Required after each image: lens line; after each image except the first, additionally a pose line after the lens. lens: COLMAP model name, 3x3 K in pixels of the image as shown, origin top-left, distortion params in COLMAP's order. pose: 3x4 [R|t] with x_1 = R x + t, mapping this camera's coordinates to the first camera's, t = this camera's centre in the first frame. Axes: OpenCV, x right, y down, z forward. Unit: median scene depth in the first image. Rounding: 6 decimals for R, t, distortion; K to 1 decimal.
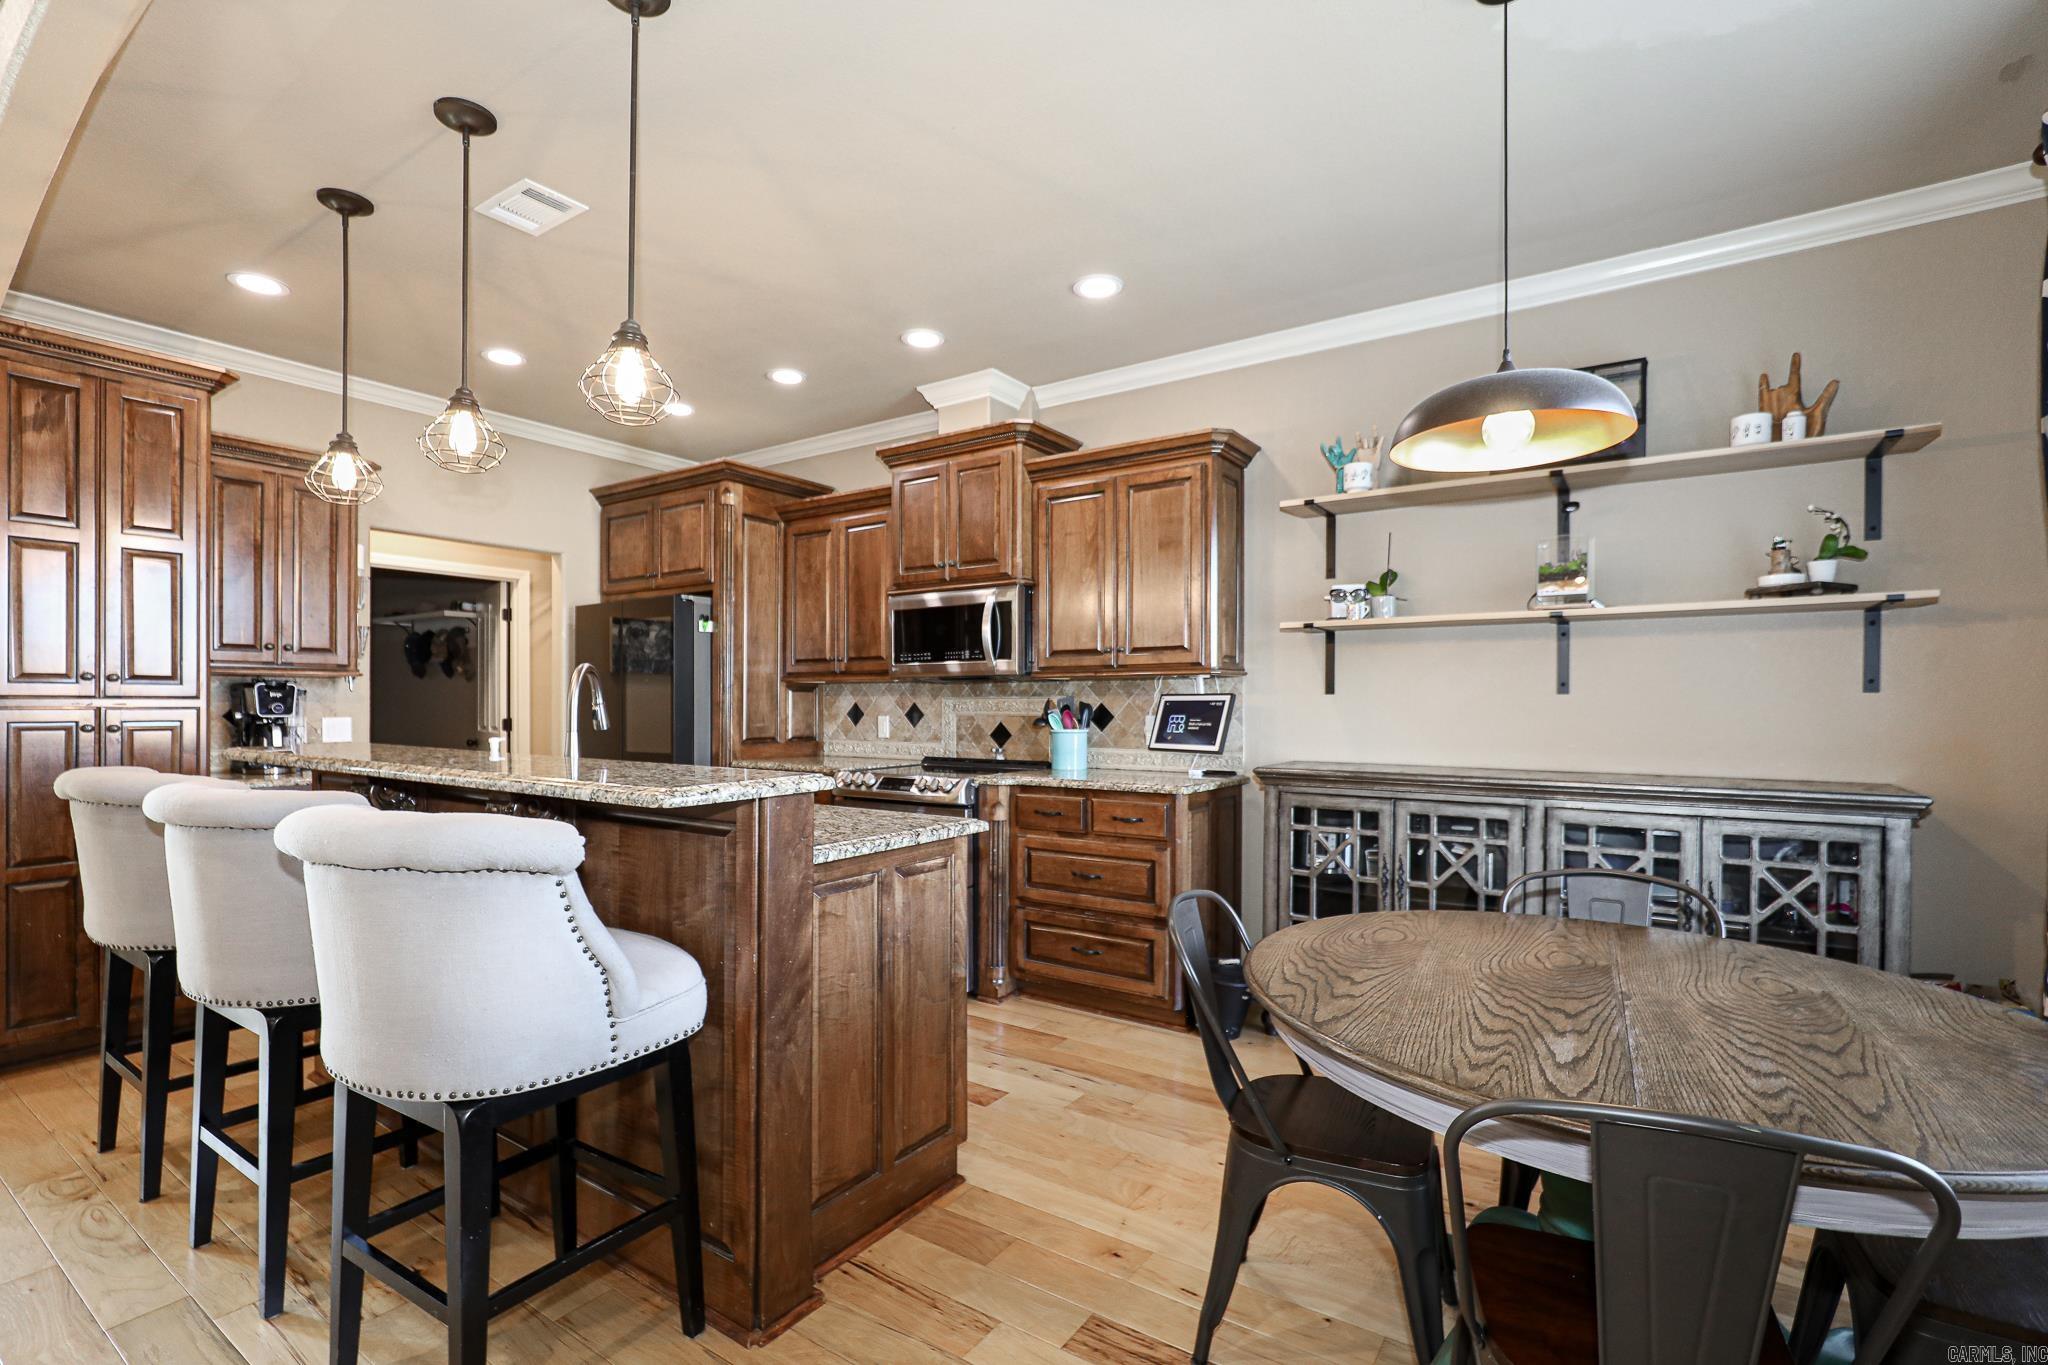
lens RADIAL K [[931.9, 0, 1024.6], [0, 931.9, 711.8], [0, 0, 1]] dist [-0.017875, 0.006670]
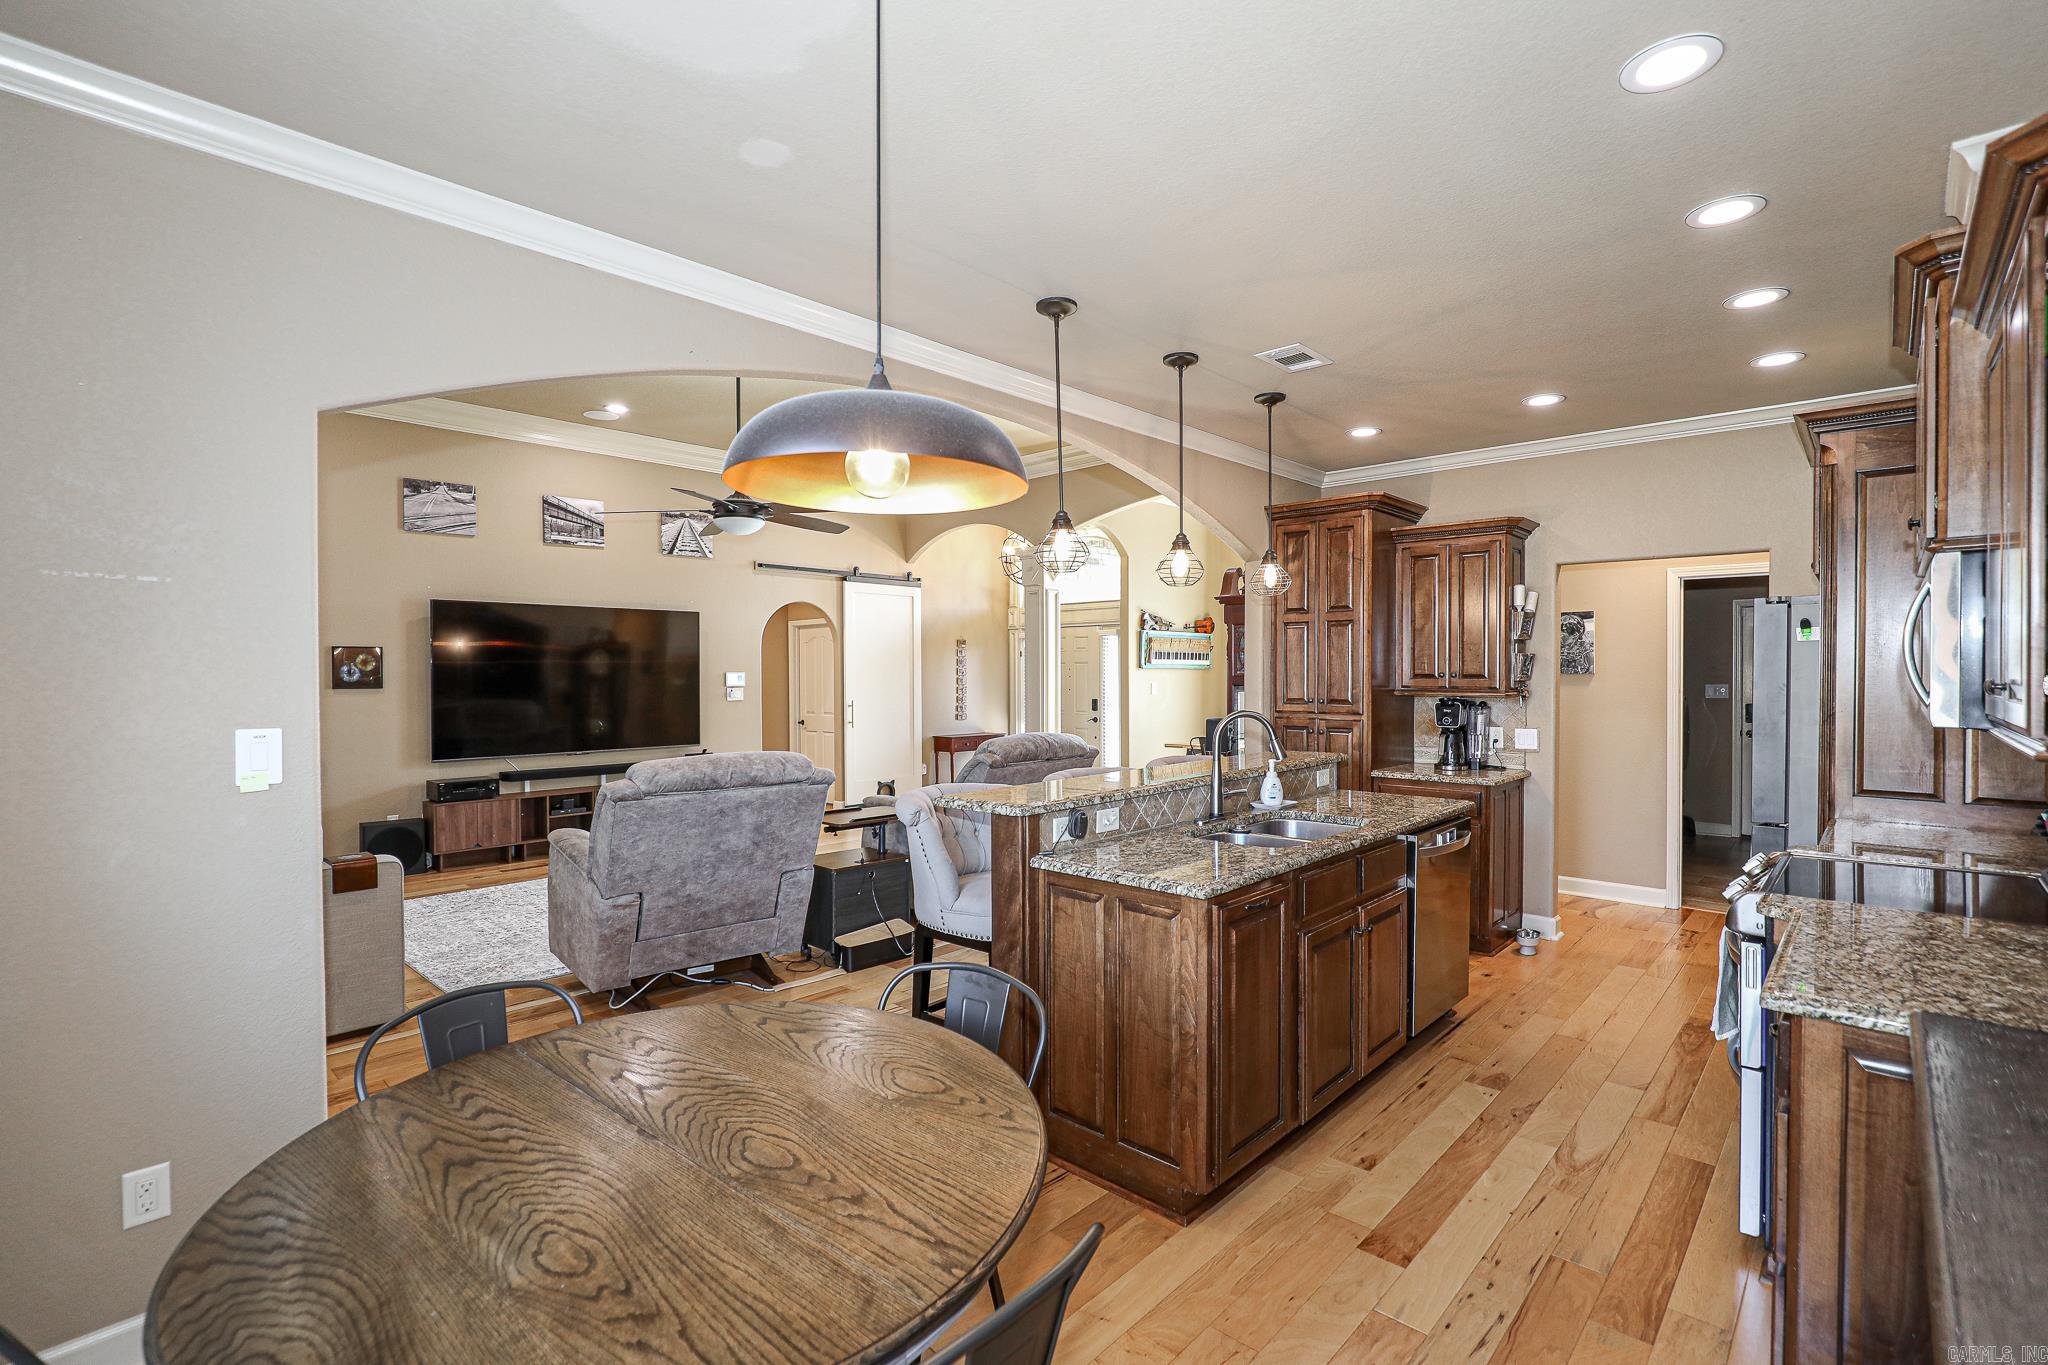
lens RADIAL K [[928.7, 0, 1026.7], [0, 928.7, 683.2], [0, 0, 1]] dist [-0.024365, 0.006792]
pose [[-0.157556, 0.011388, -0.987444, 0.577074], [-0.005543, 0.999908, 0.012416, -0.068166], [0.987494, 0.007429, -0.157479, 0.579235]]
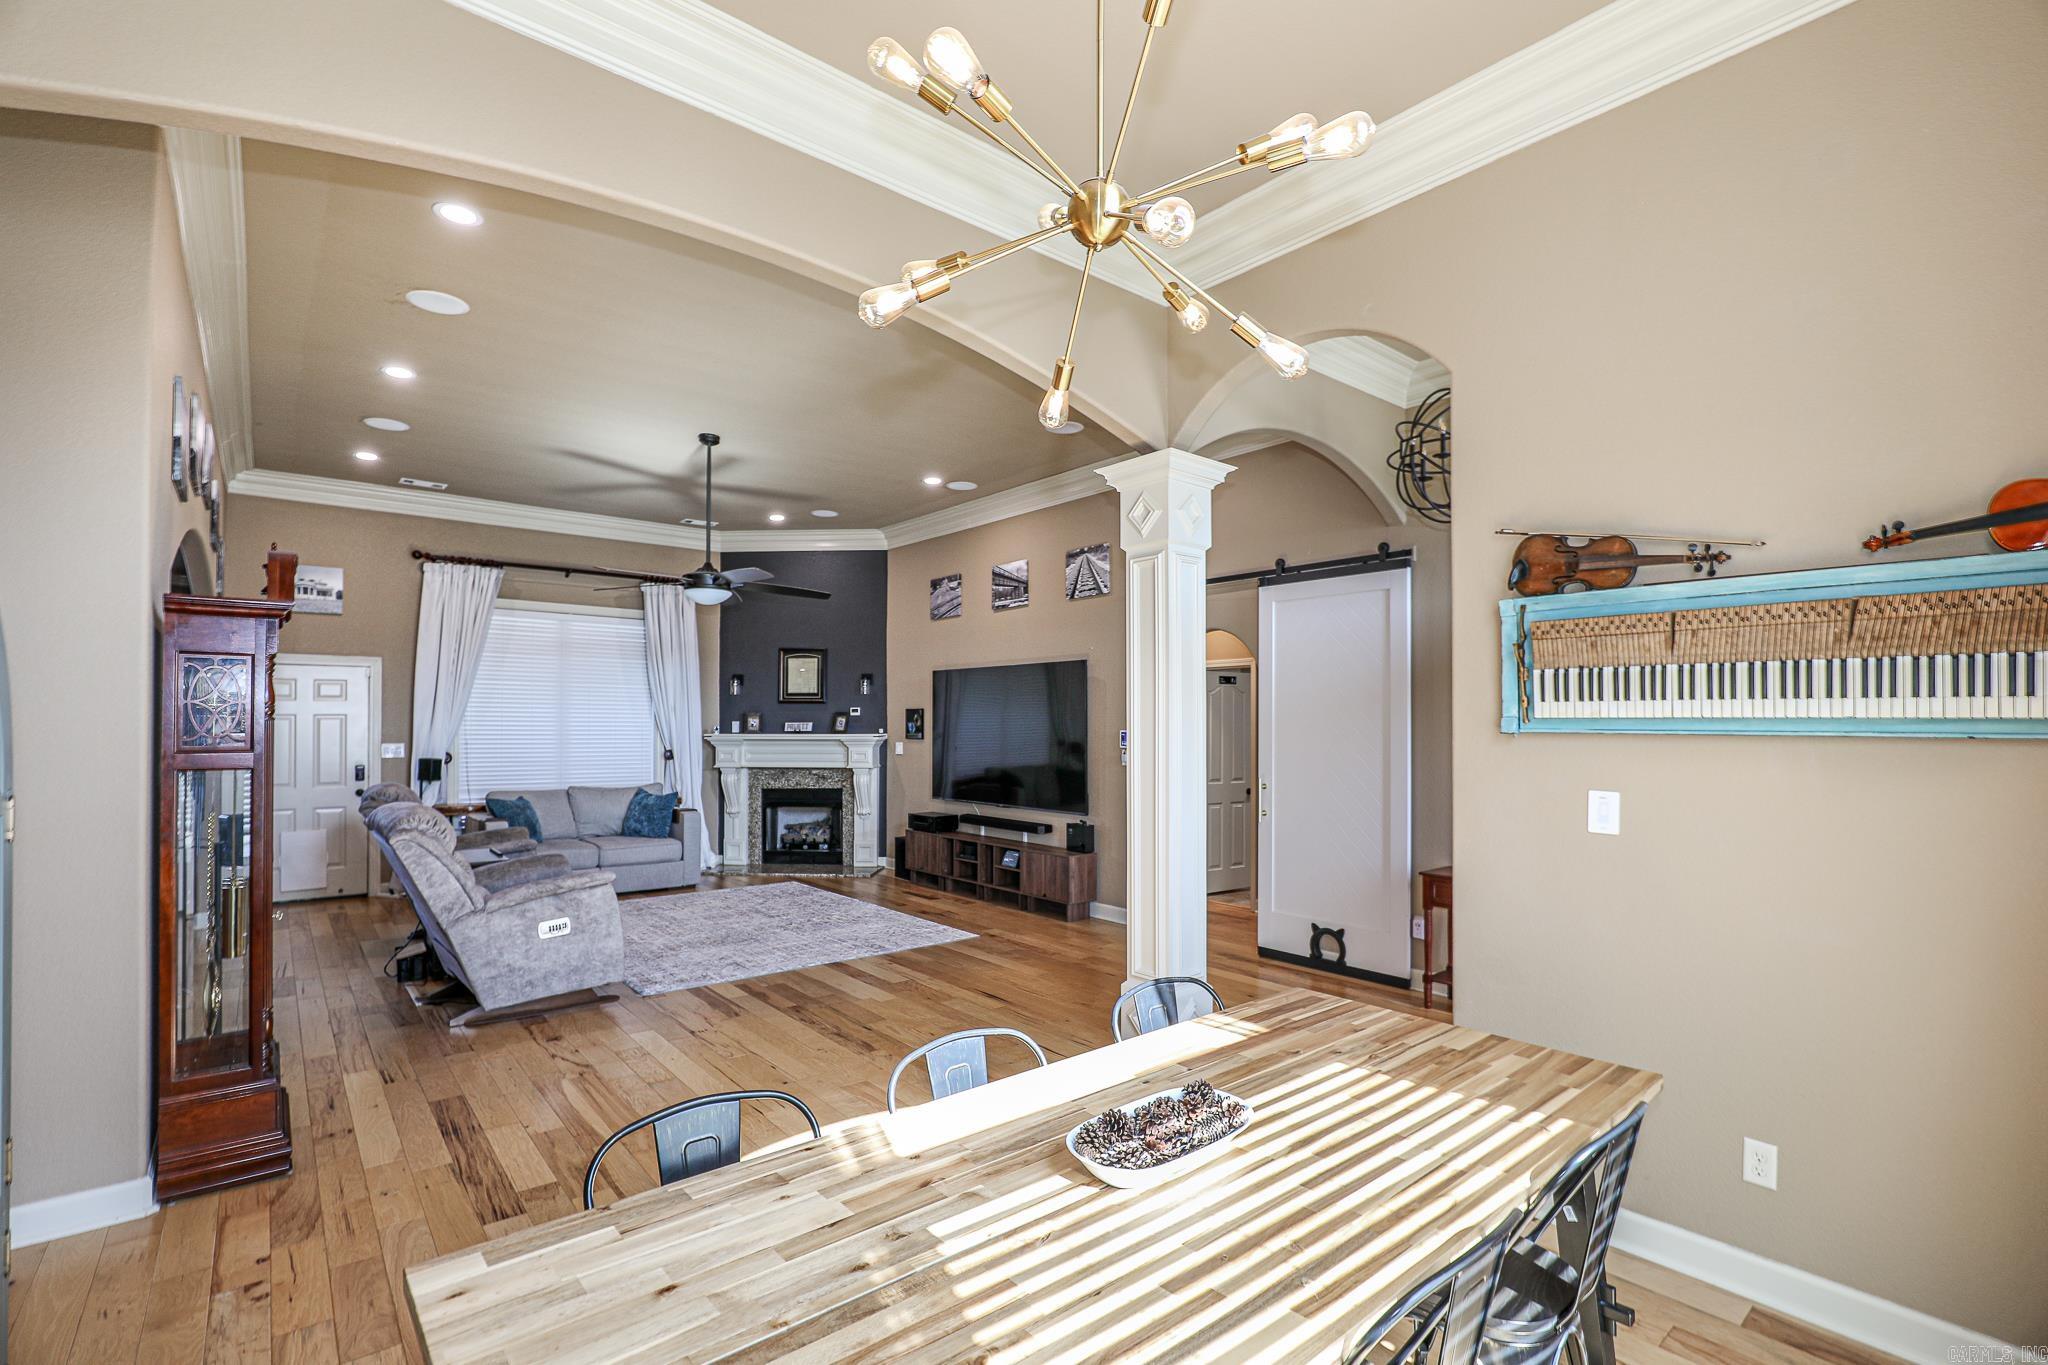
lens RADIAL K [[936.9, 0, 1045.6], [0, 936.9, 708.4], [0, 0, 1]] dist [-0.023329, -0.000022]
pose [[-0.964652, 0.002712, 0.263512, -1.828743], [0.001167, 0.999981, -0.006021, -0.094222], [-0.263523, -0.005500, -0.964637, 1.307453]]
